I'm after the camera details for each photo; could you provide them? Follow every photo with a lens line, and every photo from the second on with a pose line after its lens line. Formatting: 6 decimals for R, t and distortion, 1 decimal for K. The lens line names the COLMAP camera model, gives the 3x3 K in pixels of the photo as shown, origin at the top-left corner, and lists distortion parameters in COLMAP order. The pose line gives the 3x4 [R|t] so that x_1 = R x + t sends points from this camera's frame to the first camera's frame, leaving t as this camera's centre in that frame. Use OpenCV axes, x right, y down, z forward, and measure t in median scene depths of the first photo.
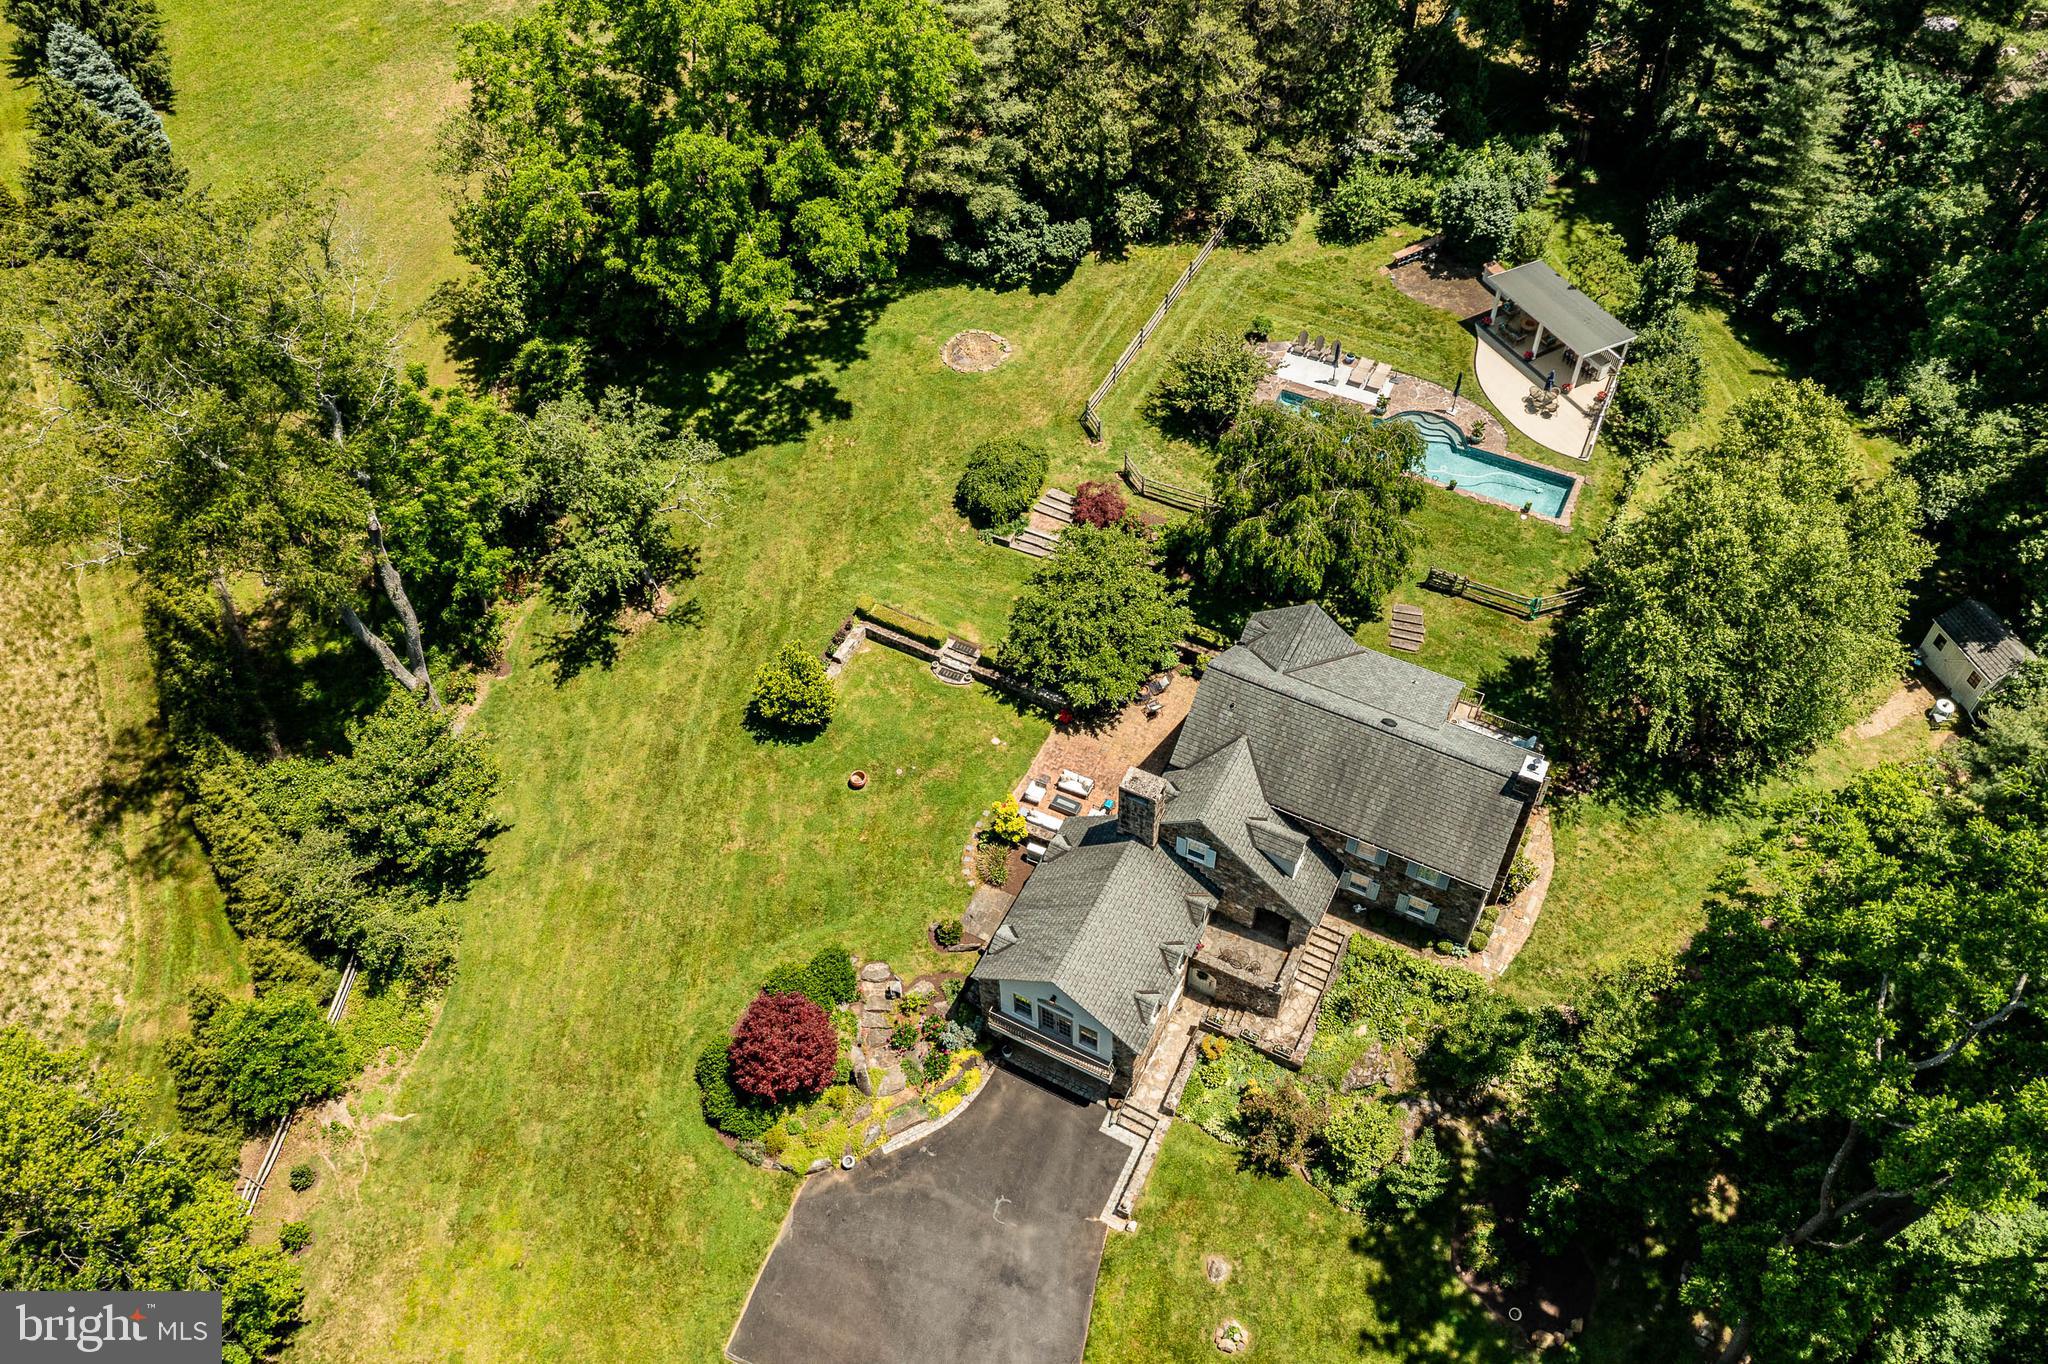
lens RADIAL K [[1602.1, 0, 1021.7], [0, 1602.1, 683.1], [0, 0, 1]] dist [-0.001721, 0.009398]
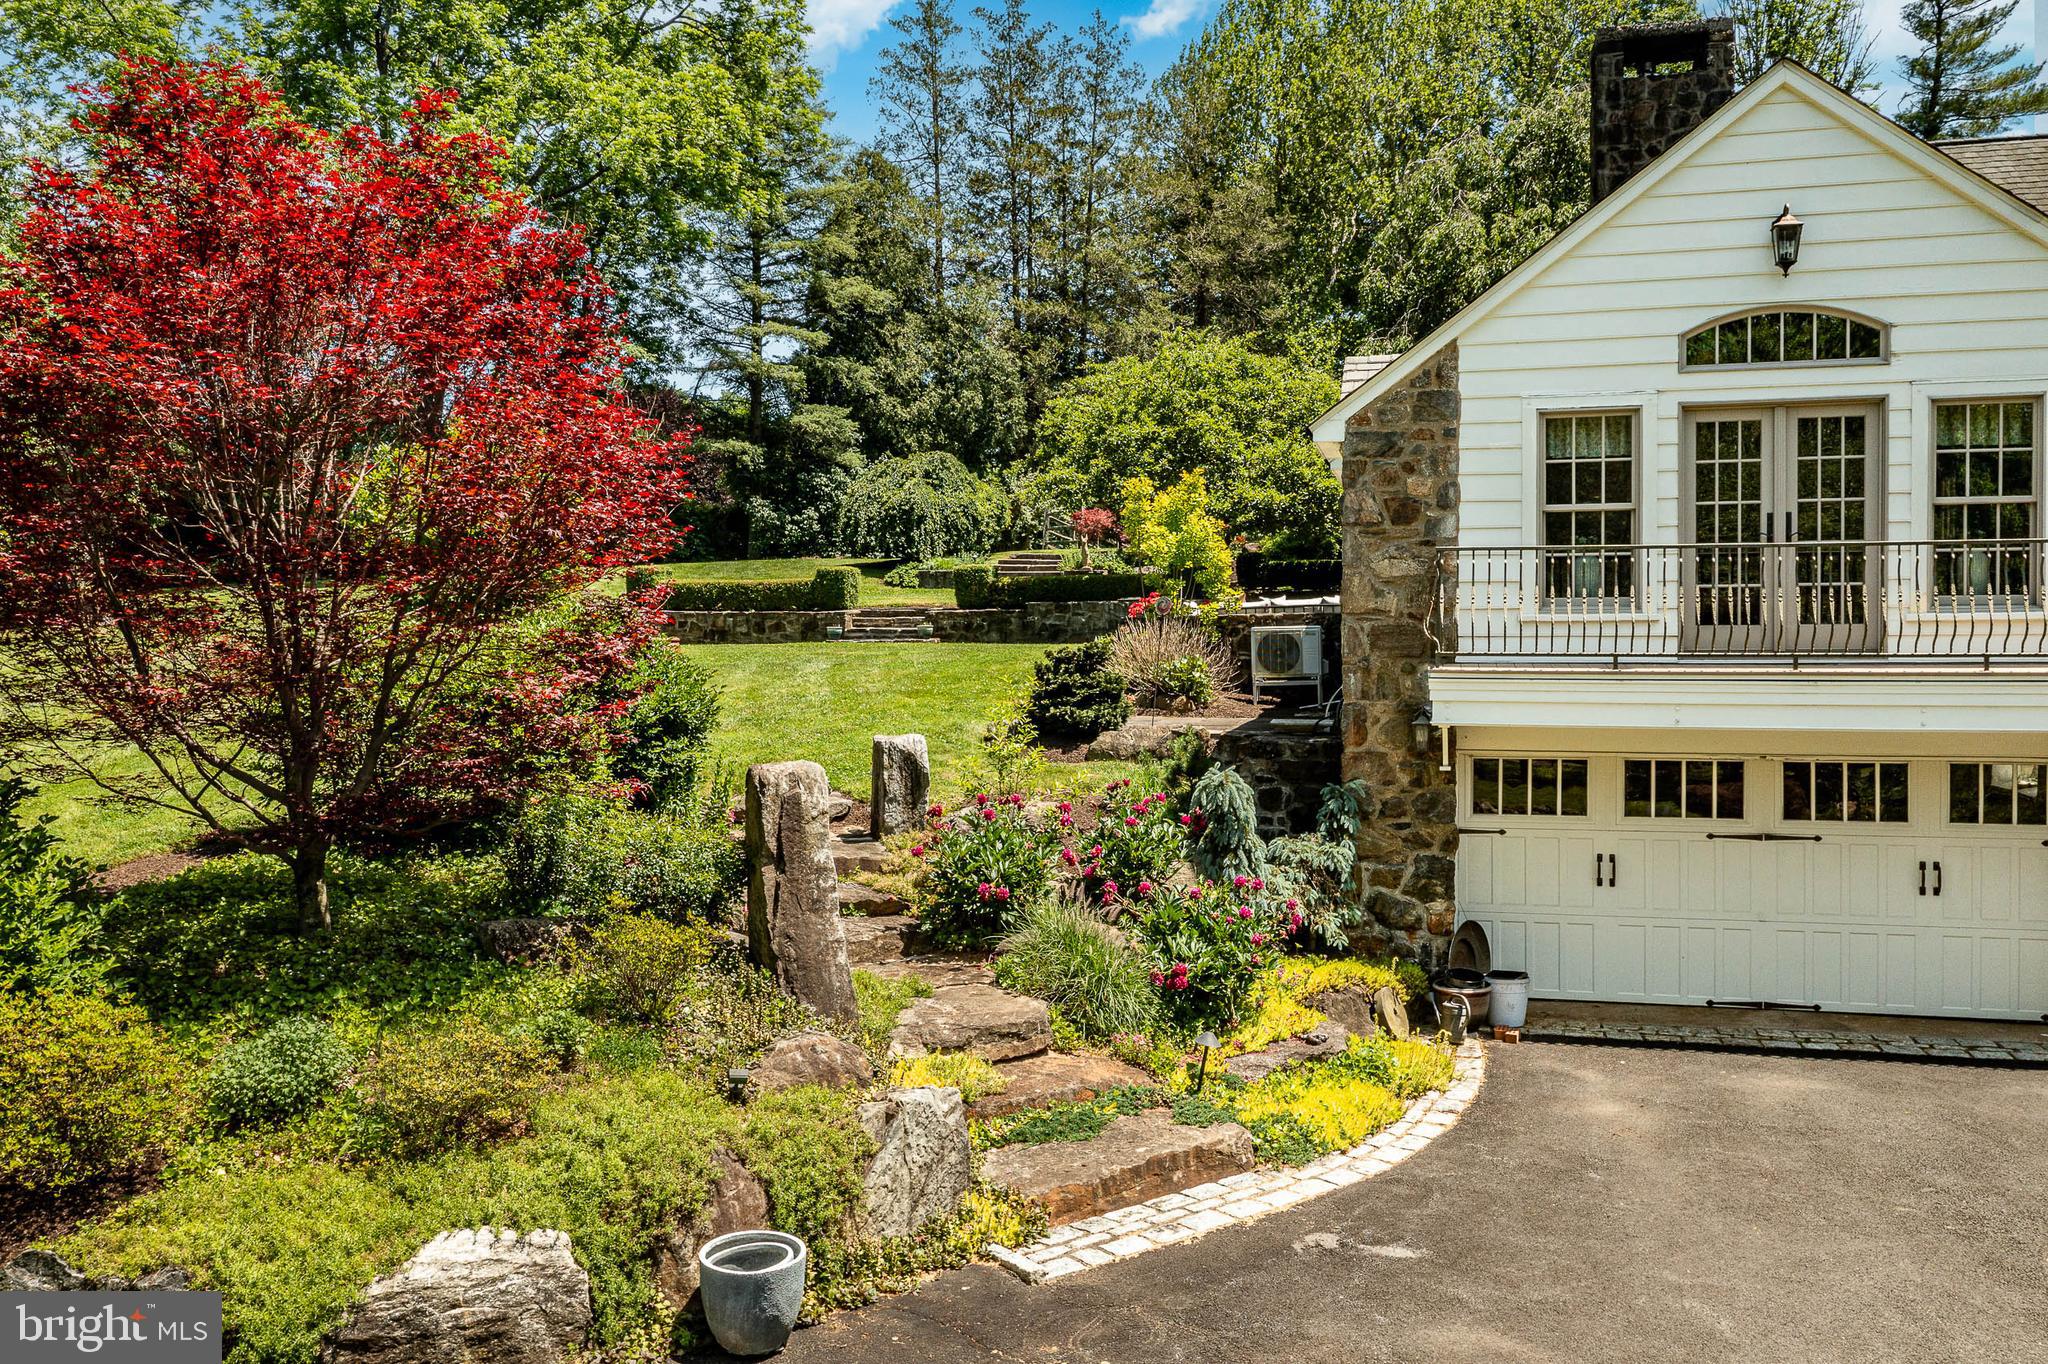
lens RADIAL K [[1630.9, 0, 1021.3], [0, 1630.9, 661.3], [0, 0, 1]] dist [-0.006714, 0.003568]
pose [[0.974947, 0.024169, 0.221120, -0.096521], [0.155947, 0.634589, -0.756953, 0.300643], [-0.158615, 0.772472, 0.614921, 0.747152]]
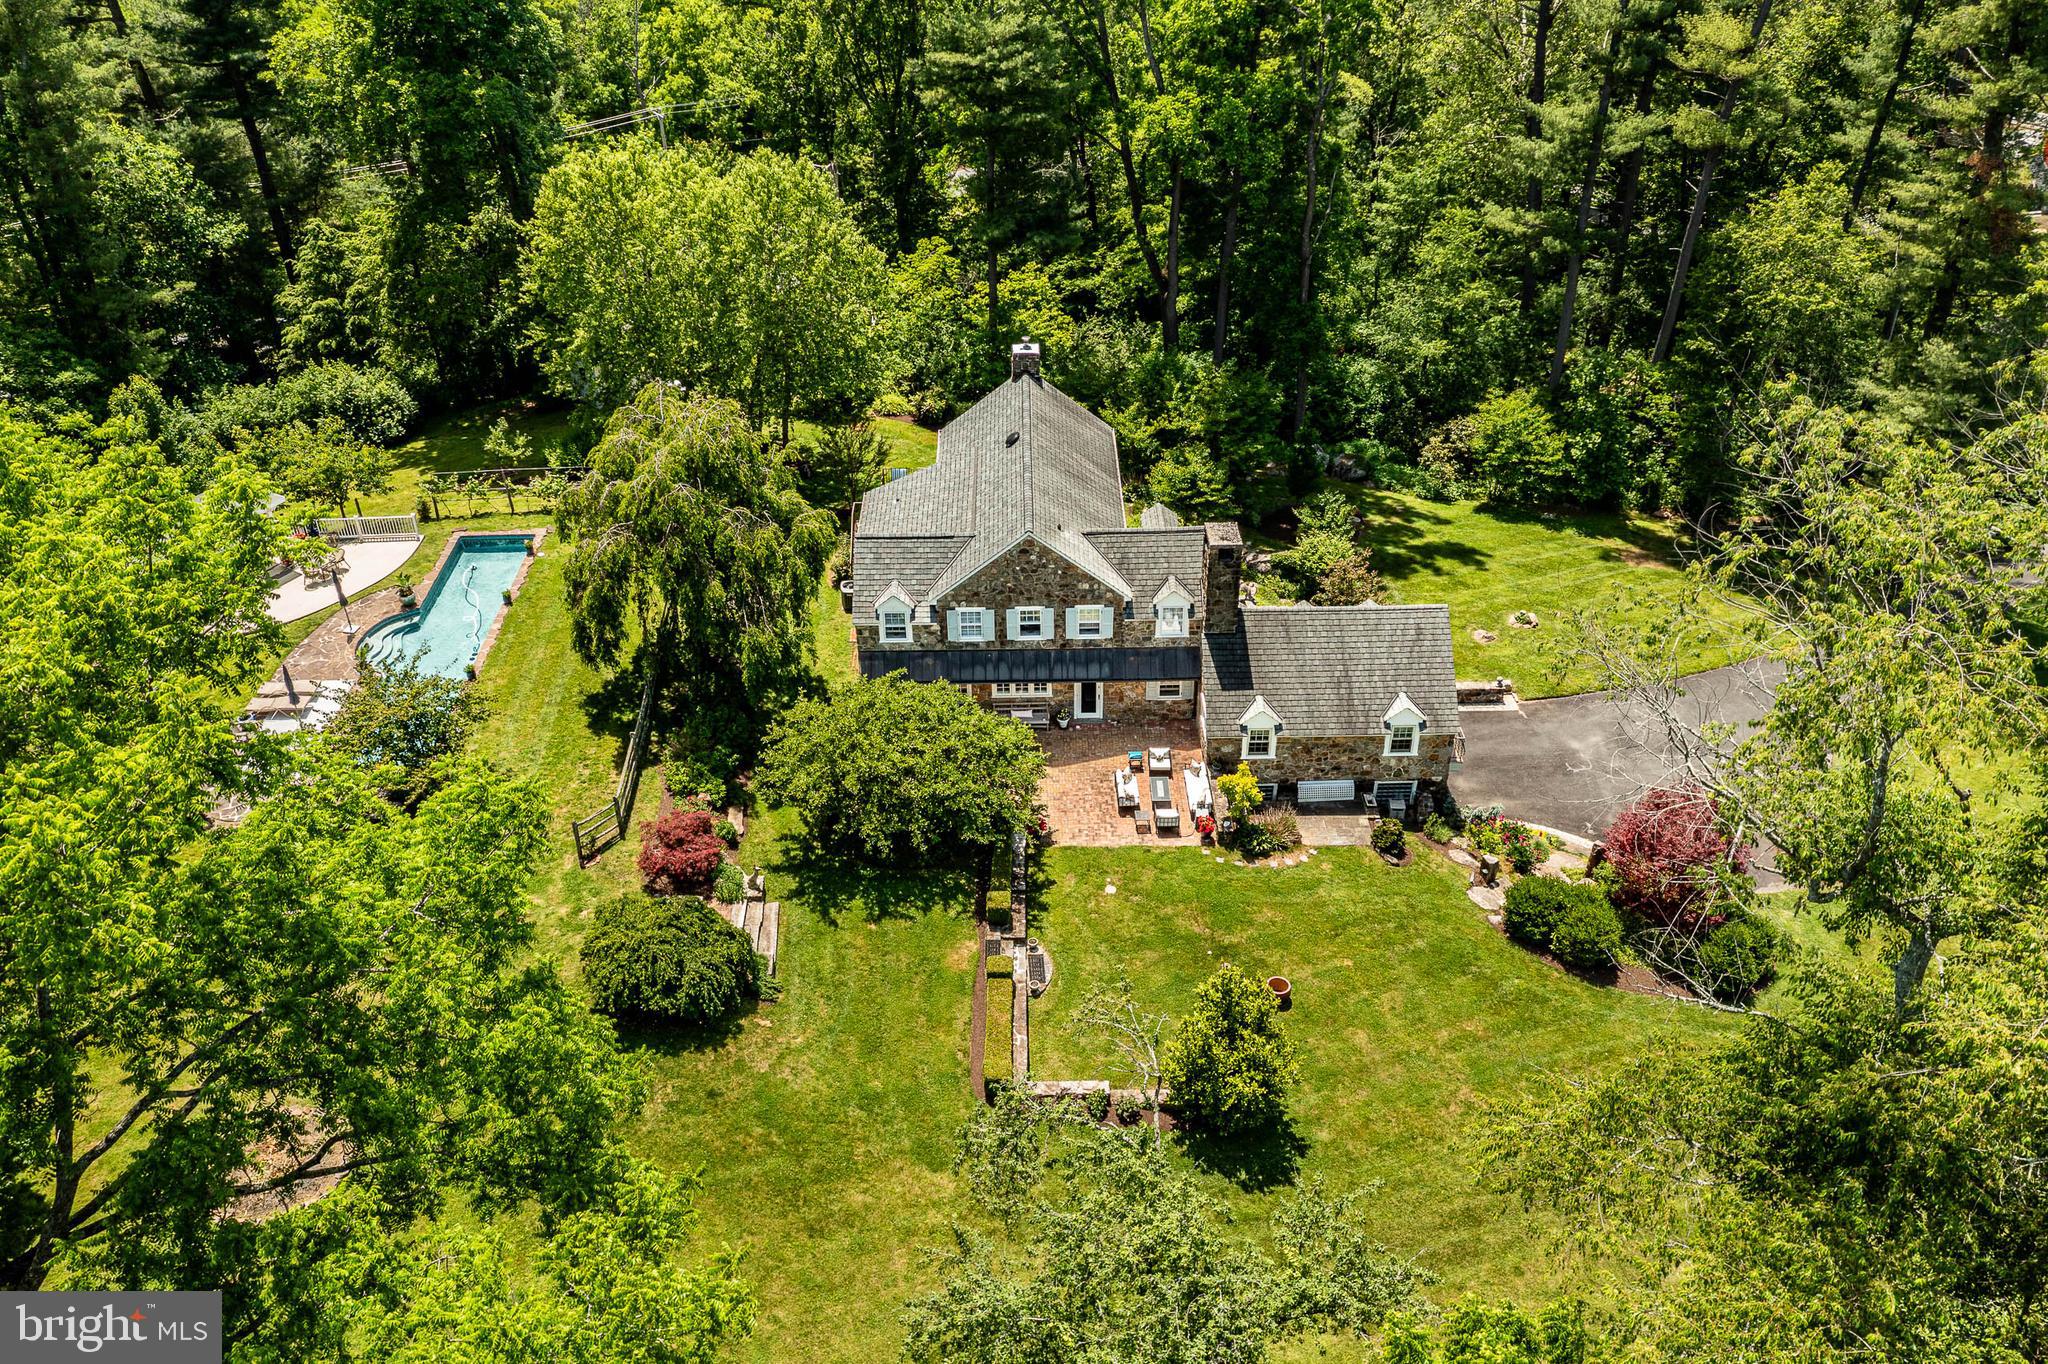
lens RADIAL K [[1623.6, 0, 1020.7], [0, 1623.6, 670.7], [0, 0, 1]] dist [-0.012937, 0.006339]
pose [[-0.464757, -0.469820, 0.750513, -0.459529], [0.709342, 0.309743, 0.633161, -0.444303], [-0.529938, 0.826637, 0.189308, 0.778044]]
